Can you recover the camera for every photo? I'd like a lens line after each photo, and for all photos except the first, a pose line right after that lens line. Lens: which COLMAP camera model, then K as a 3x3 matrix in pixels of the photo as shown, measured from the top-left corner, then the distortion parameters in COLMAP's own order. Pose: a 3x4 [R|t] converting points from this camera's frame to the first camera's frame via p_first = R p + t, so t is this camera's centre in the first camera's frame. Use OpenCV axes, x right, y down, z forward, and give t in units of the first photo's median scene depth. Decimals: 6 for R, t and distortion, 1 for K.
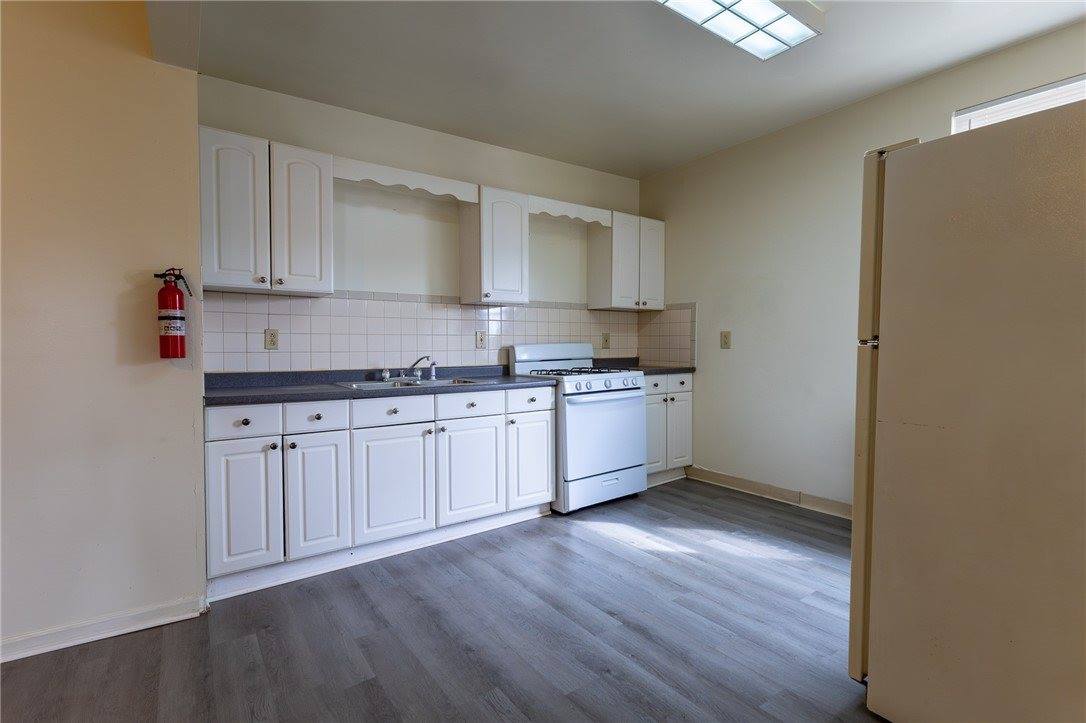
lens RADIAL K [[504.6, 0, 539.7], [0, 504.6, 361.4], [0, 0, 1]] dist [-0.000053, 0.000164]
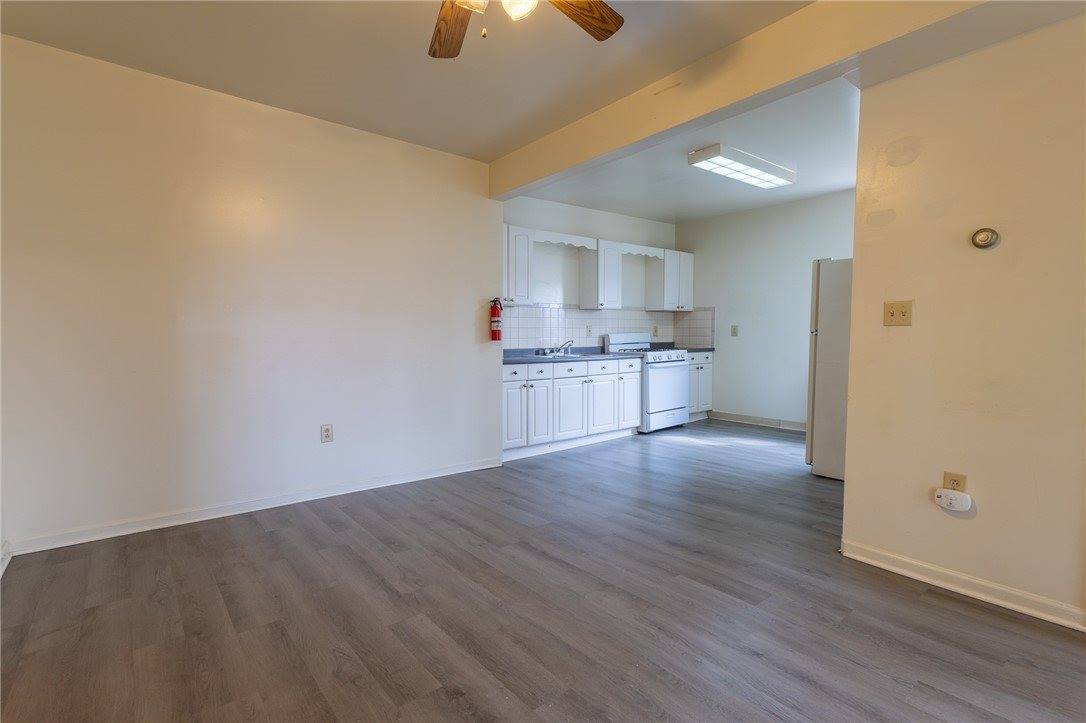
lens RADIAL K [[511.0, 0, 539.5], [0, 511.0, 361.9], [0, 0, 1]] dist [0.002003, 0.000242]
pose [[0.998042, -0.004581, 0.062378, -0.419078], [0.003176, 0.999739, 0.022610, 0.021377], [-0.062465, -0.022368, 0.997796, -0.698845]]
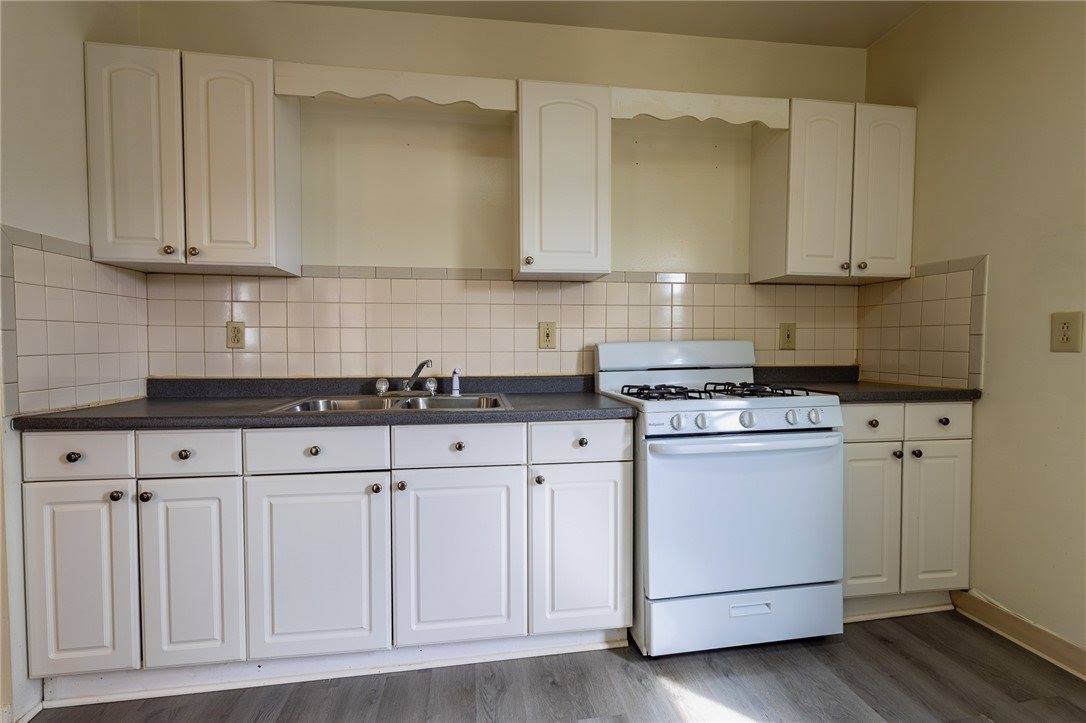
lens RADIAL K [[511.0, 0, 539.5], [0, 511.0, 361.9], [0, 0, 1]] dist [0.002003, 0.000242]
pose [[0.893166, 0.017678, -0.449379, 0.185659], [-0.016672, 0.999842, 0.006197, -0.013957], [0.449418, 0.001957, 0.893319, 0.458327]]
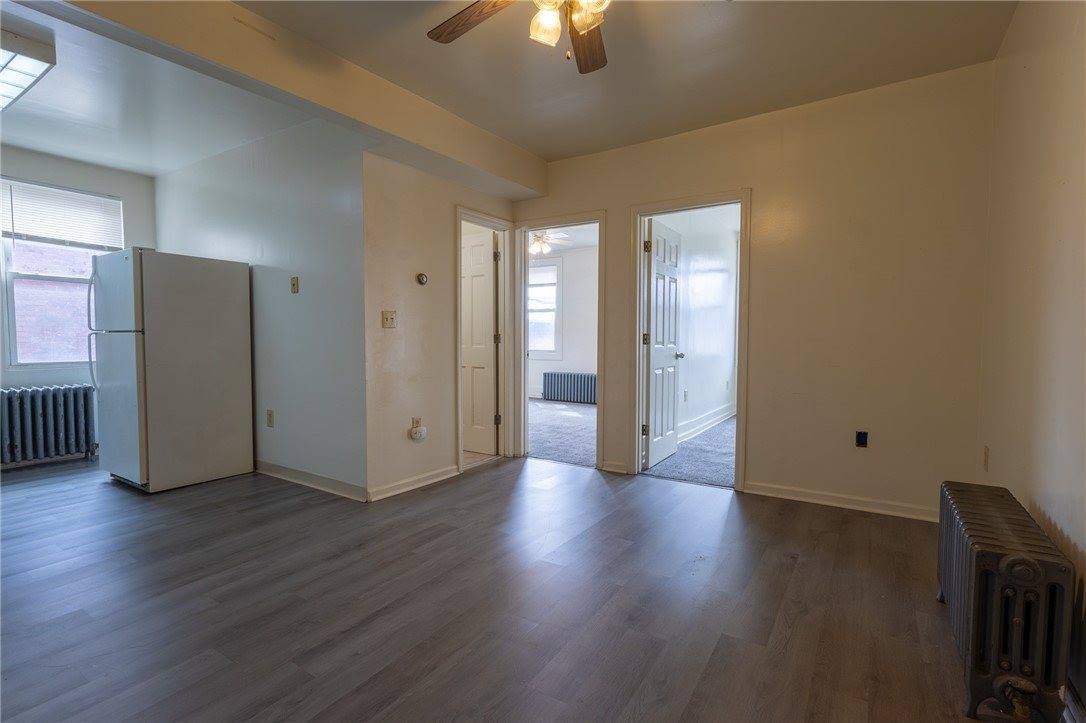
lens RADIAL K [[511.6, 0, 545.1], [0, 511.6, 363.1], [0, 0, 1]] dist [0.005402, 0.000630]
pose [[-0.362687, -0.049862, 0.930576, -0.966443], [0.028403, 0.997512, 0.064519, 0.002720], [-0.931478, 0.049832, -0.360368, 0.064450]]
